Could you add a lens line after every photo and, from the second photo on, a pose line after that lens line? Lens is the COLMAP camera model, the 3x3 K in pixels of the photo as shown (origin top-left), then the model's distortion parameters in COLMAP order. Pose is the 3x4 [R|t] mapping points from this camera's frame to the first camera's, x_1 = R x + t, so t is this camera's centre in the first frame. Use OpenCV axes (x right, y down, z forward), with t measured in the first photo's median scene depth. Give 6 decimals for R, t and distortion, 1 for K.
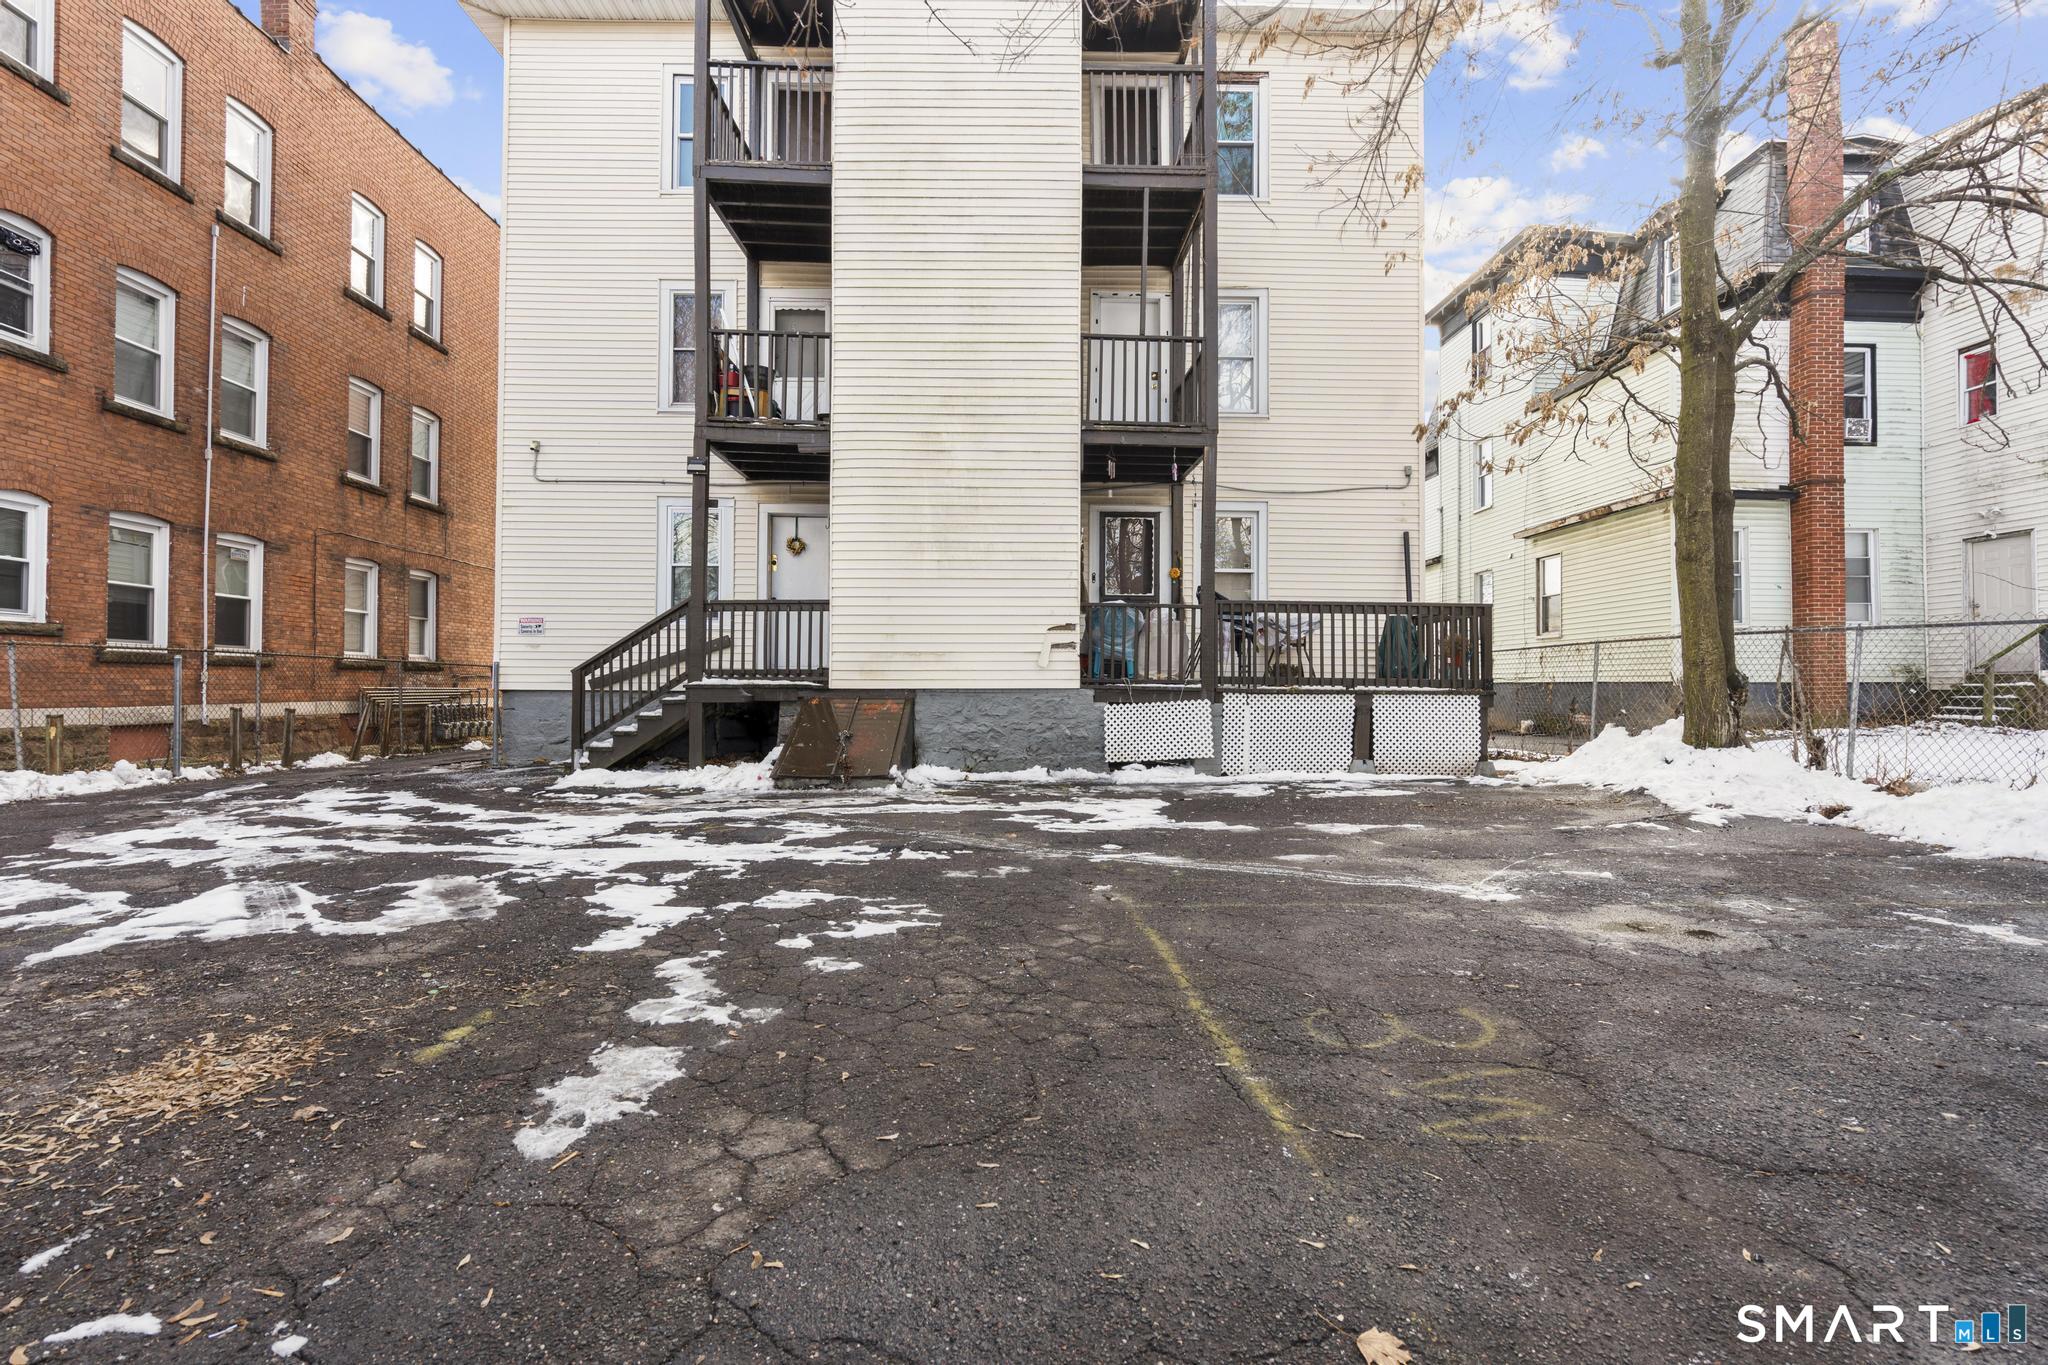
lens RADIAL K [[918.2, 0, 1024.4], [0, 918.2, 672.5], [0, 0, 1]] dist [-0.002848, 0.001020]
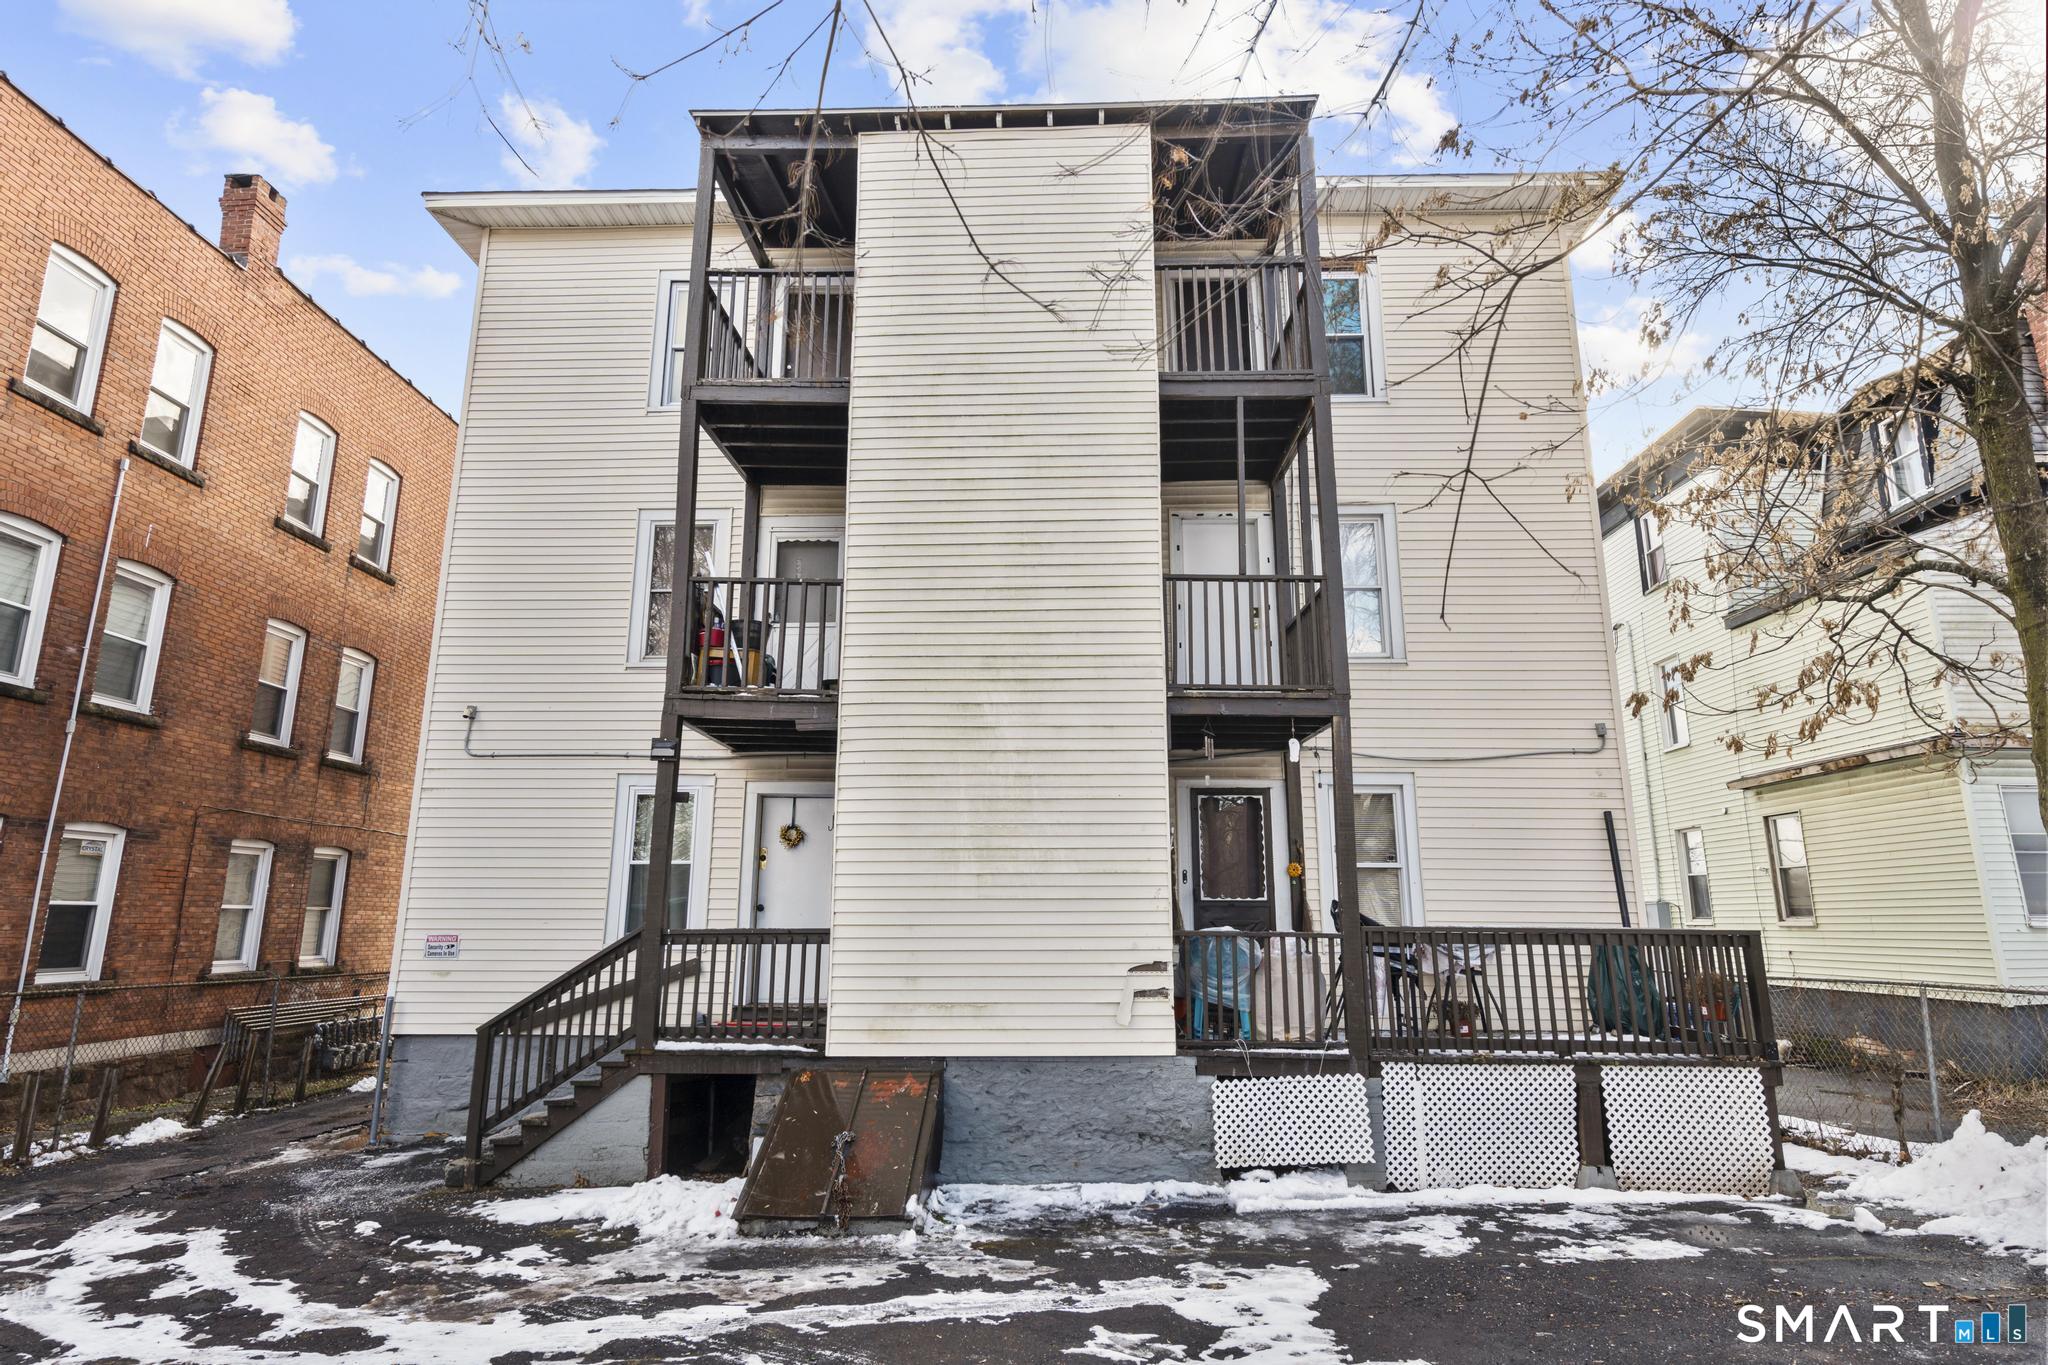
lens RADIAL K [[1100.3, 0, 1024.0], [0, 1100.3, 682.5], [0, 0, 1]] dist [0.003954, 0.001138]
pose [[0.998789, -0.013290, -0.047378, -0.011398], [0.003447, 0.979367, -0.202060, -0.083854], [0.049085, 0.201652, 0.978226, 0.094792]]
